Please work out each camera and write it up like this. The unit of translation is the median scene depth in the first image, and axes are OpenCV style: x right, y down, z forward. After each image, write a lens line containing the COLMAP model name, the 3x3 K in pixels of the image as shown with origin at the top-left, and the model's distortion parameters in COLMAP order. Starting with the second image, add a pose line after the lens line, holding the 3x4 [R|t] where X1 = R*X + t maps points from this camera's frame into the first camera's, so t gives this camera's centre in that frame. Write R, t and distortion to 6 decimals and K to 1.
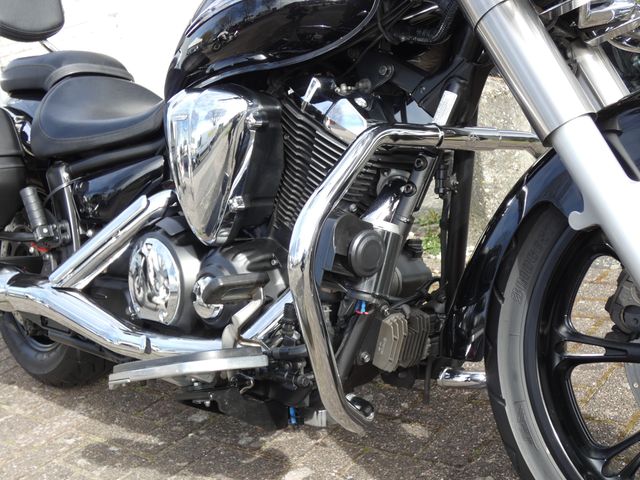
lens RADIAL K [[796.2, 0, 320.0], [0, 796.2, 240.0], [0, 0, 1]] dist [0.006518, -0.037982]
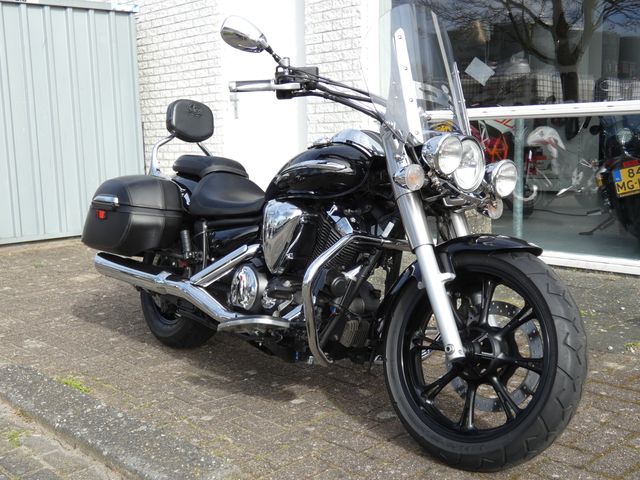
lens RADIAL K [[796.2, 0, 320.0], [0, 796.2, 240.0], [0, 0, 1]] dist [0.006518, -0.037982]
pose [[0.981751, 0.163351, -0.097373, 0.154896], [-0.170669, 0.982678, -0.072218, 0.045157], [0.083889, 0.087518, 0.992624, -0.983905]]
